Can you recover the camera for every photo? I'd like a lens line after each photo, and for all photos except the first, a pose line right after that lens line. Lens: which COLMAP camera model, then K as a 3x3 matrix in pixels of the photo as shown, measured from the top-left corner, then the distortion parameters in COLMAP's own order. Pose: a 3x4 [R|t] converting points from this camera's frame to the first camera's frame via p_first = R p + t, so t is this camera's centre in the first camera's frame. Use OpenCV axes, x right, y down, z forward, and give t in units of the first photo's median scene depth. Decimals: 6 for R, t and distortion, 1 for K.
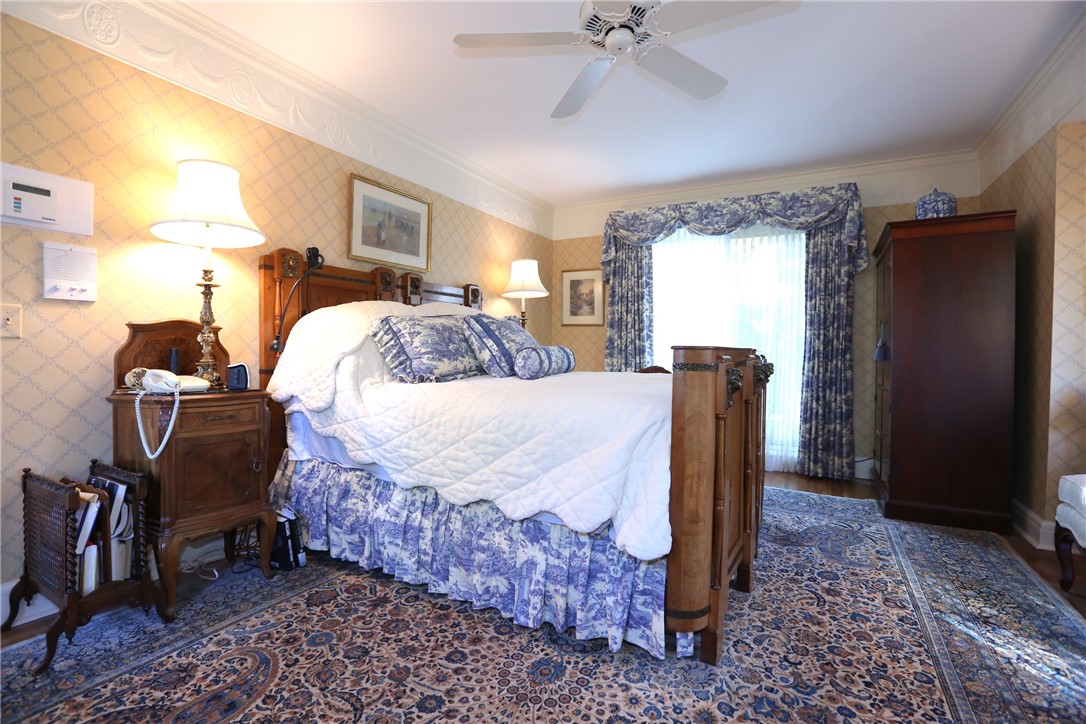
lens RADIAL K [[491.4, 0, 539.9], [0, 491.4, 358.3], [0, 0, 1]] dist [-0.052624, 0.019647]
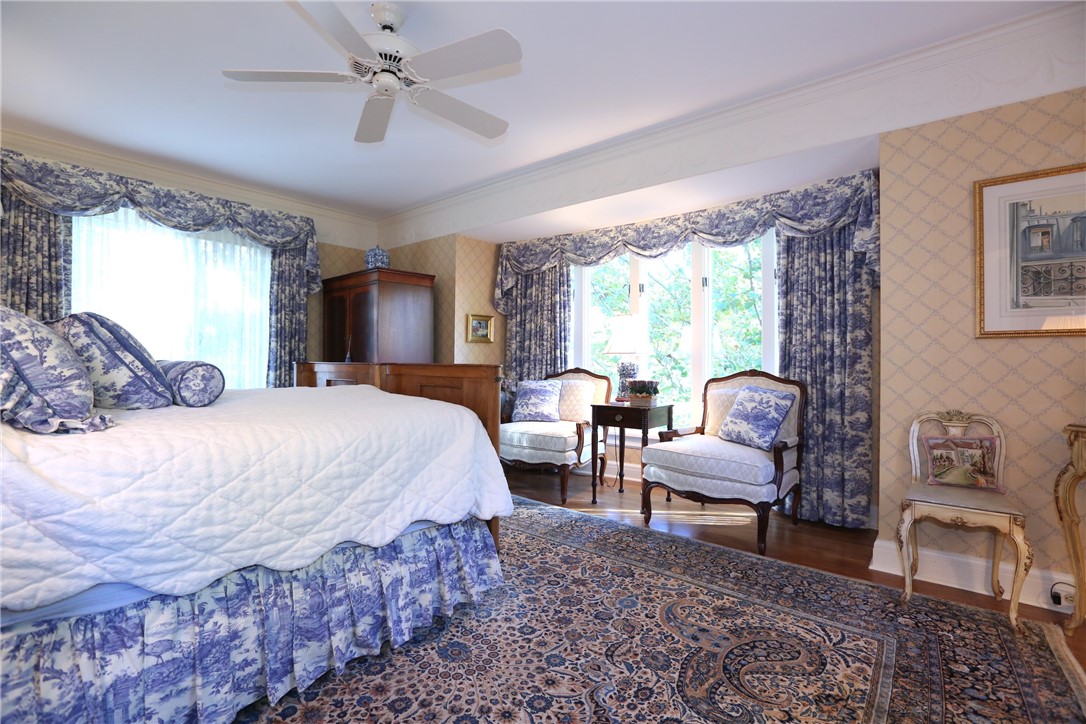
lens RADIAL K [[491.4, 0, 539.9], [0, 491.4, 358.3], [0, 0, 1]] dist [-0.052624, 0.019647]
pose [[0.181446, -0.004171, 0.983392, -0.744696], [0.012072, 0.999925, 0.002014, -0.029762], [-0.983327, 0.011506, 0.181483, 0.411807]]
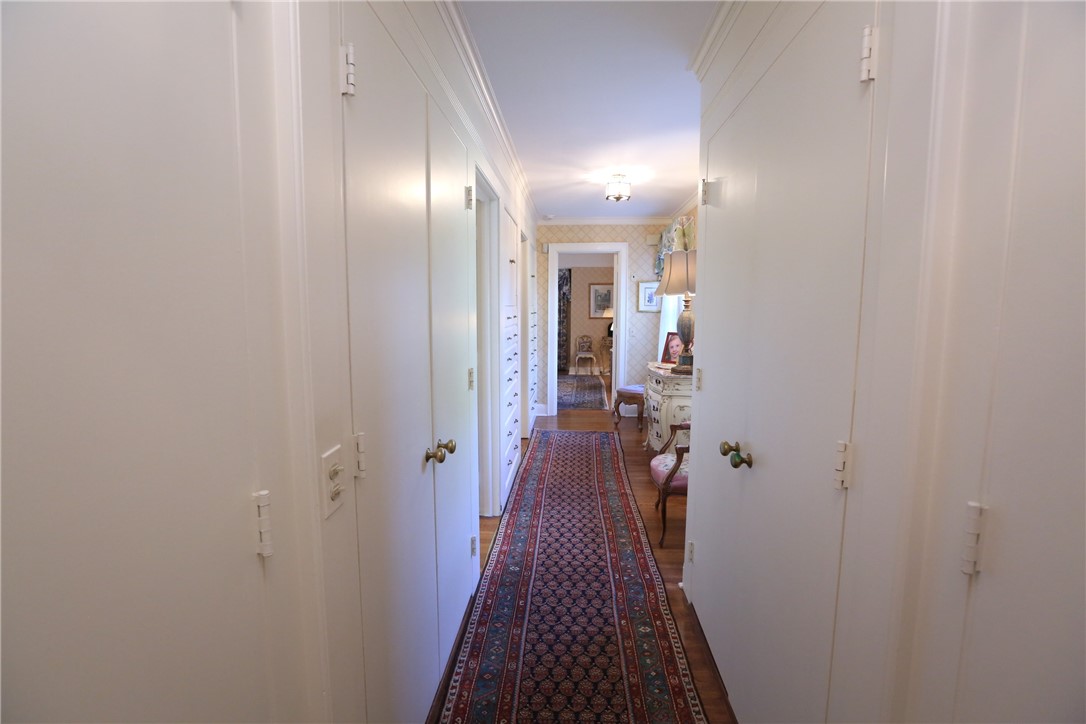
lens RADIAL K [[491.4, 0, 539.9], [0, 491.4, 358.3], [0, 0, 1]] dist [-0.052624, 0.019647]
pose [[-0.418696, -0.105821, 0.901940, -1.766982], [0.008821, 0.992667, 0.120561, -0.107645], [-0.908083, 0.058435, -0.414692, 0.996215]]
